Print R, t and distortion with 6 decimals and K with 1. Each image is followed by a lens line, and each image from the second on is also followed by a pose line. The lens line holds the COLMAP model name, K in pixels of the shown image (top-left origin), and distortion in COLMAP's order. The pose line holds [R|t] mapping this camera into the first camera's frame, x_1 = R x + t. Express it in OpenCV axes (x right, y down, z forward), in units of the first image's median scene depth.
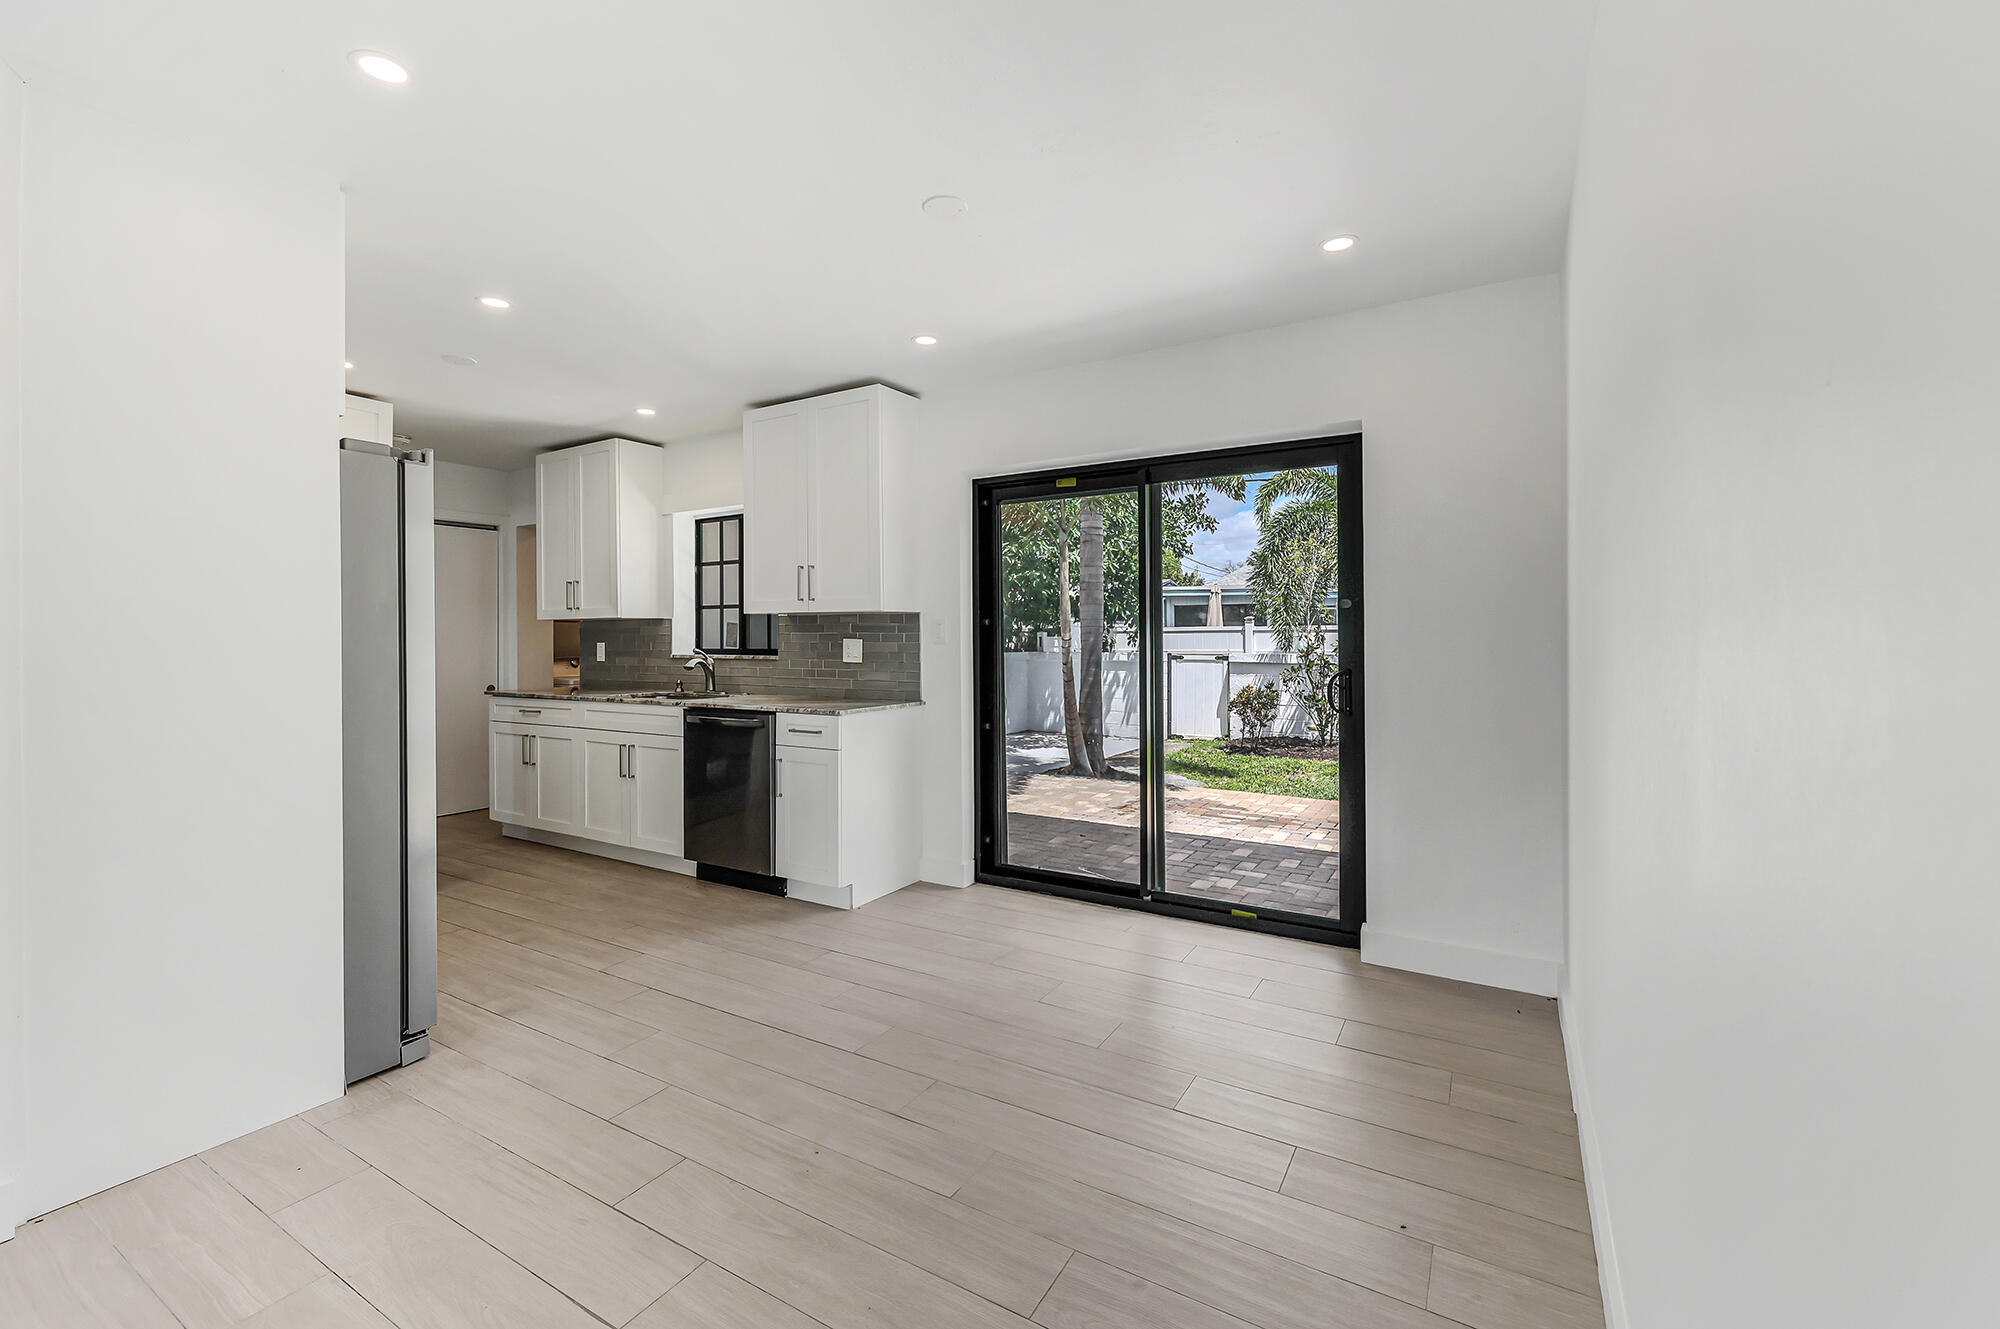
lens RADIAL K [[843.9, 0, 983.0], [0, 843.9, 648.4], [0, 0, 1]] dist [-0.002403, -0.000045]
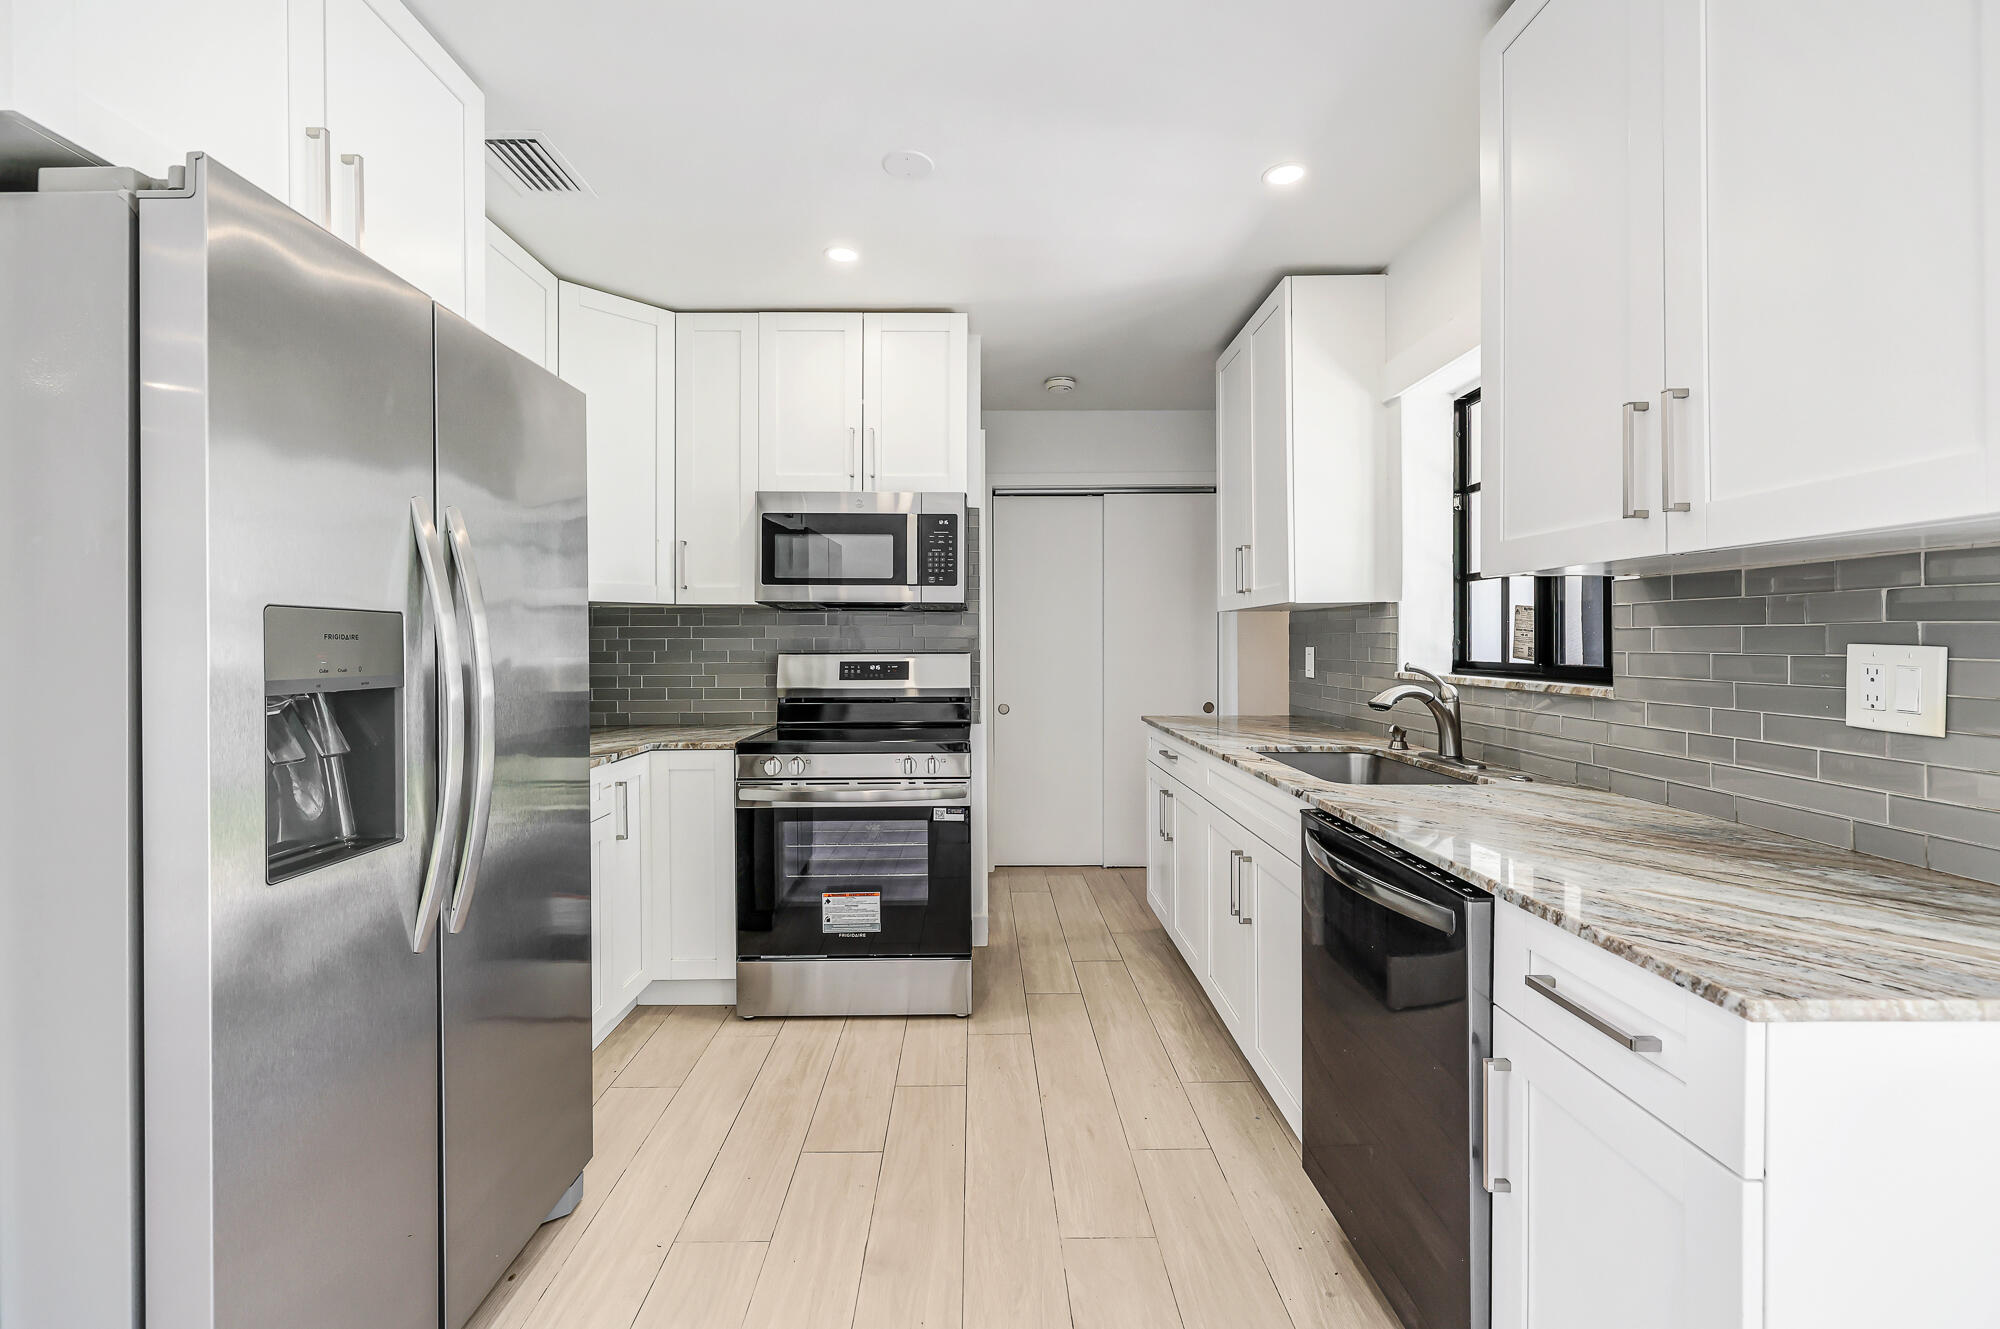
lens RADIAL K [[843.9, 0, 983.0], [0, 843.9, 648.4], [0, 0, 1]] dist [-0.002403, -0.000045]
pose [[0.524402, 0.008545, -0.851428, -0.082631], [-0.008275, 0.999954, 0.004939, -0.009439], [0.851431, 0.004455, 0.524448, 0.646976]]
